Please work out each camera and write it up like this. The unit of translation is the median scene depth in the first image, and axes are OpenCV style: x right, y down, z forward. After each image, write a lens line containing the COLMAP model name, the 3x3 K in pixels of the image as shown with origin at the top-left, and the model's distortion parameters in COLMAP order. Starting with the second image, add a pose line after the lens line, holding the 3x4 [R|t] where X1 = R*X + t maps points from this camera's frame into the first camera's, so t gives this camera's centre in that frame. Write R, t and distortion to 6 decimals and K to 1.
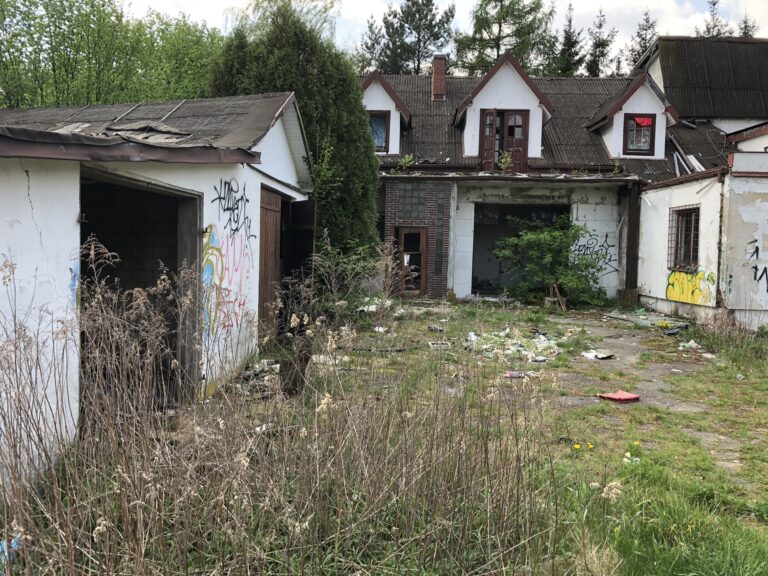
lens RADIAL K [[613.3, 0, 380.4], [0, 613.3, 285.2], [0, 0, 1]] dist [0.077510, -0.176303]
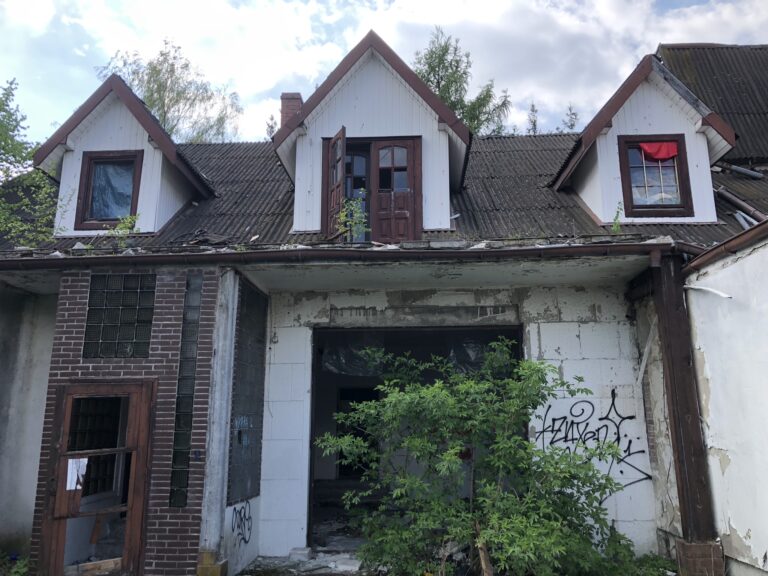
lens RADIAL K [[613.3, 0, 380.4], [0, 613.3, 285.2], [0, 0, 1]] dist [0.077510, -0.176303]
pose [[0.999618, -0.027095, -0.005407, 0.209167], [0.024564, 0.961123, -0.275026, -0.038587], [0.012648, 0.274788, 0.961422, 0.566067]]
